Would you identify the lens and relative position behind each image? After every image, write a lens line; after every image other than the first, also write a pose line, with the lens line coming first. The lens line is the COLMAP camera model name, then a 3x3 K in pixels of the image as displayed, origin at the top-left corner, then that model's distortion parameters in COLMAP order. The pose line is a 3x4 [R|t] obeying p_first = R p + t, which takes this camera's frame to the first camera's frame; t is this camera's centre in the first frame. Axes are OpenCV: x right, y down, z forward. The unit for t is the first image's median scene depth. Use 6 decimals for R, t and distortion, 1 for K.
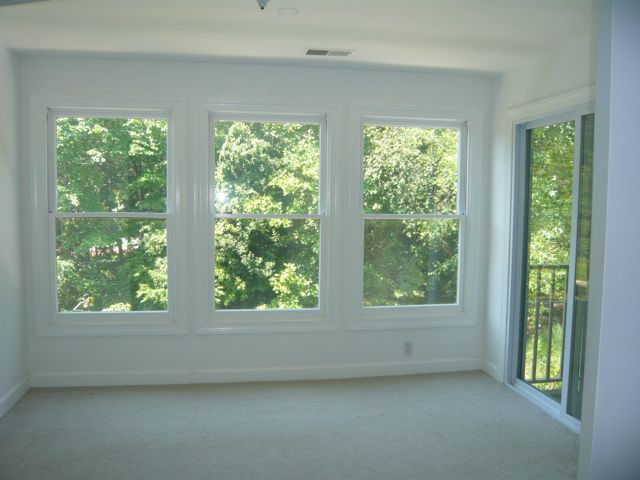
lens RADIAL K [[528.9, 0, 320.0], [0, 528.9, 240.0], [0, 0, 1]] dist [-0.091637, -0.002347]
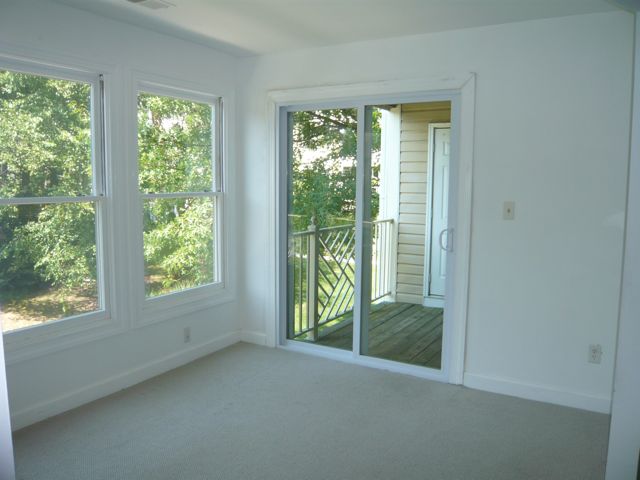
lens RADIAL K [[528.9, 0, 320.0], [0, 528.9, 240.0], [0, 0, 1]] dist [-0.091637, -0.002347]
pose [[0.647248, -0.089888, 0.756961, -0.398007], [0.056284, 0.995948, 0.070141, -0.017491], [-0.760199, -0.002794, 0.649684, 0.220018]]
